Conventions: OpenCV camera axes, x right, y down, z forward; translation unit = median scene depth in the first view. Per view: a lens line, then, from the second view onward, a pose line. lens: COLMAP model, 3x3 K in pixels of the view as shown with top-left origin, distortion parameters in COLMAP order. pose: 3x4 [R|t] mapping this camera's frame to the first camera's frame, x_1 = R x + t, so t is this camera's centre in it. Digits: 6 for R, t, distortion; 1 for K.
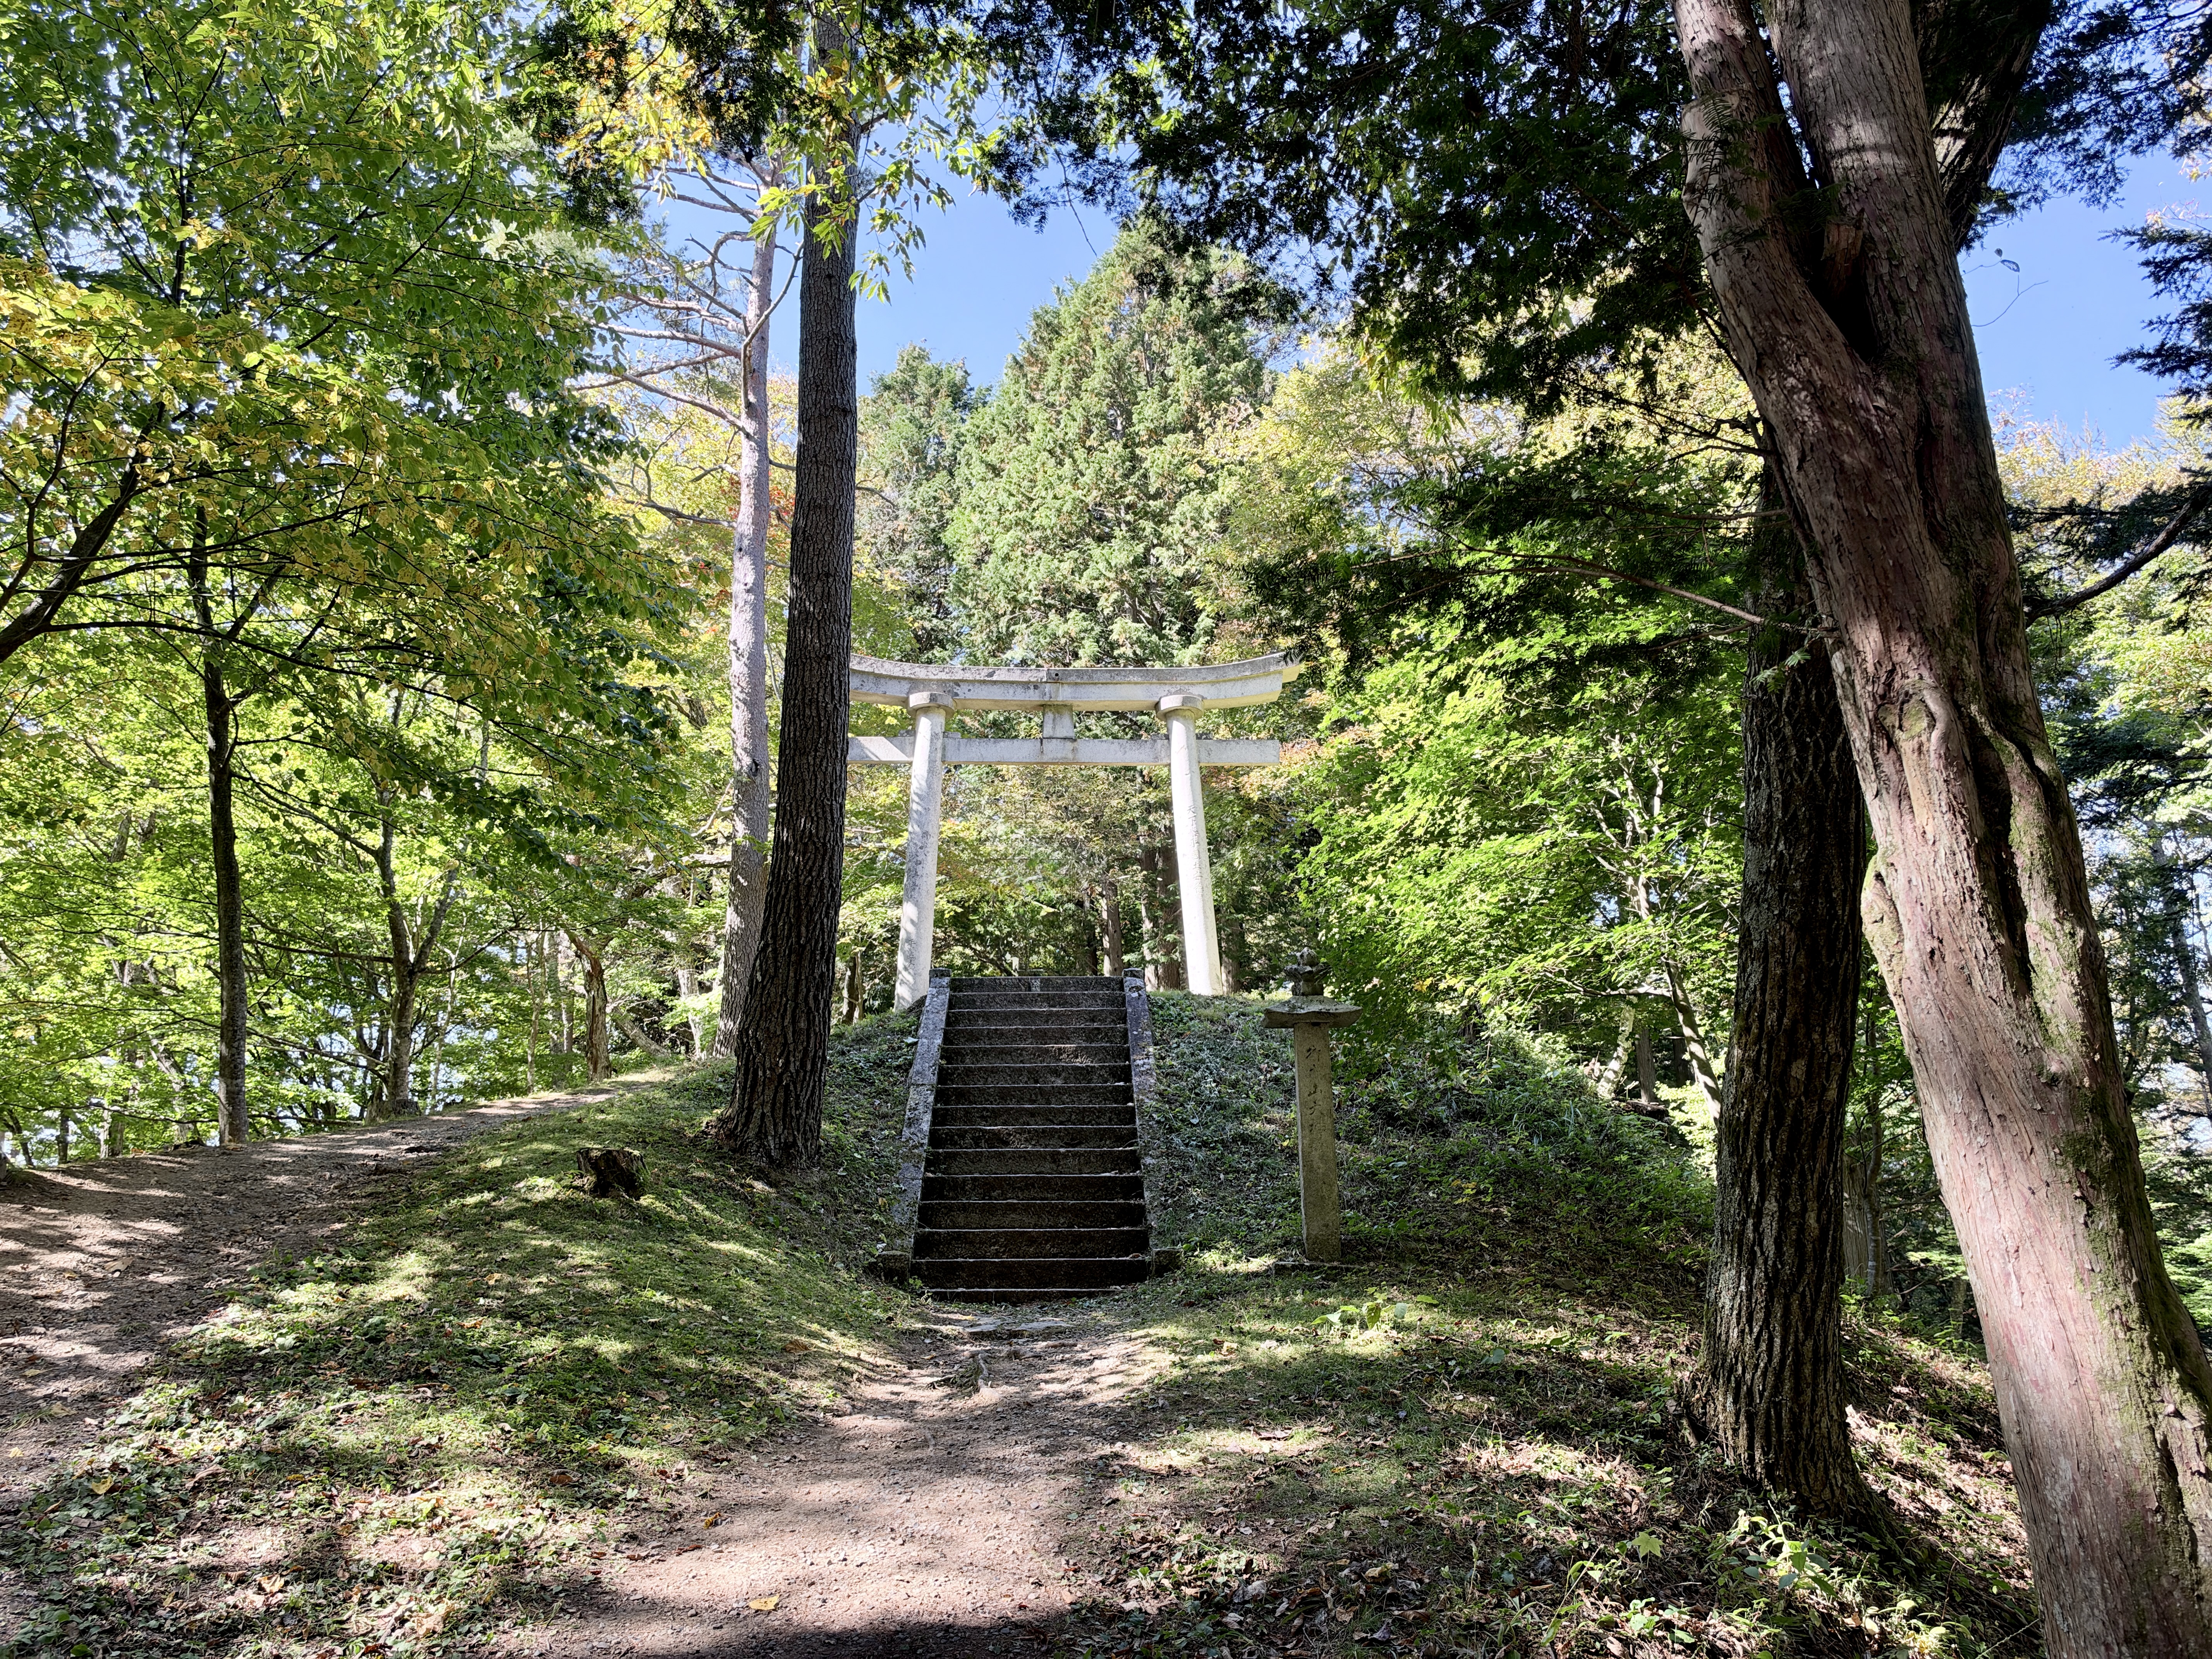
lens RADIAL K [[1547.0, 0, 1104.8], [0, 1547.0, 830.0], [0, 0, 1]] dist [0.000027, 0.000000]
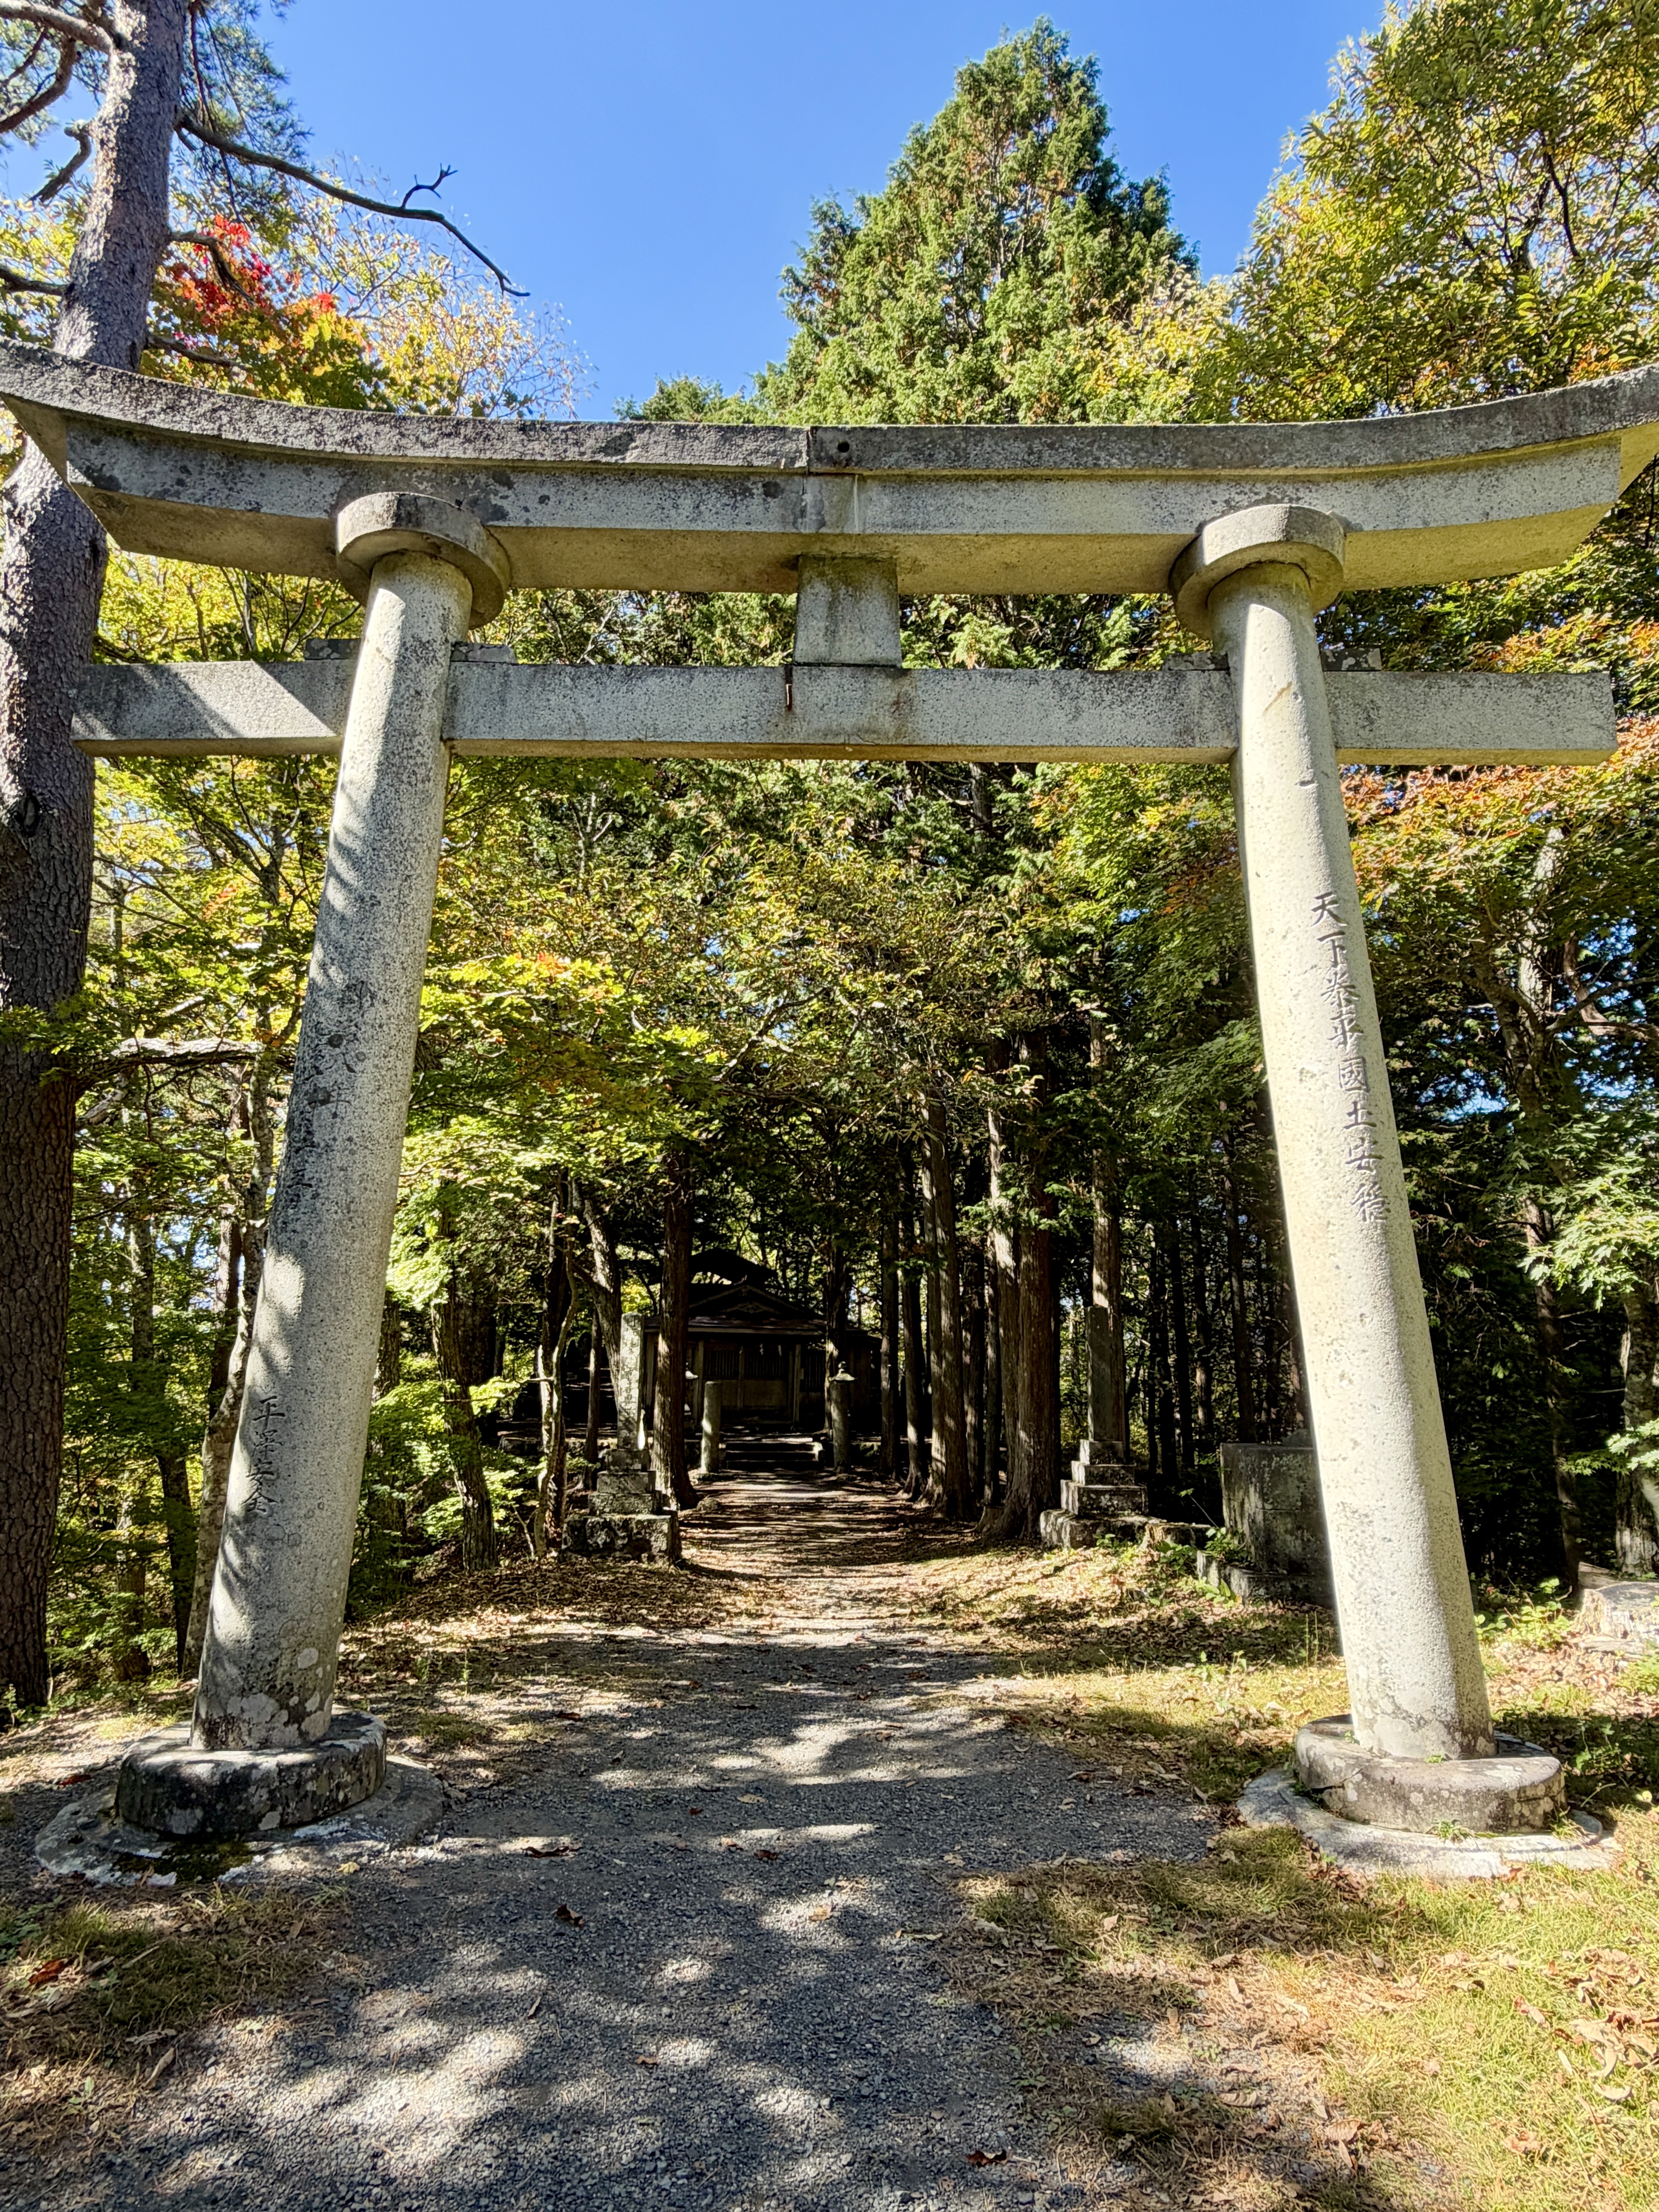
lens RADIAL K [[1224.9, 0, 826.4], [0, 1224.9, 1107.3], [0, 0, 1]] dist [-0.000437, -0.000007]
pose [[0.998291, 0.012491, -0.057092, -0.018910], [-0.007728, 0.996529, 0.082892, 0.004228], [0.057929, -0.082309, 0.994922, 0.759220]]
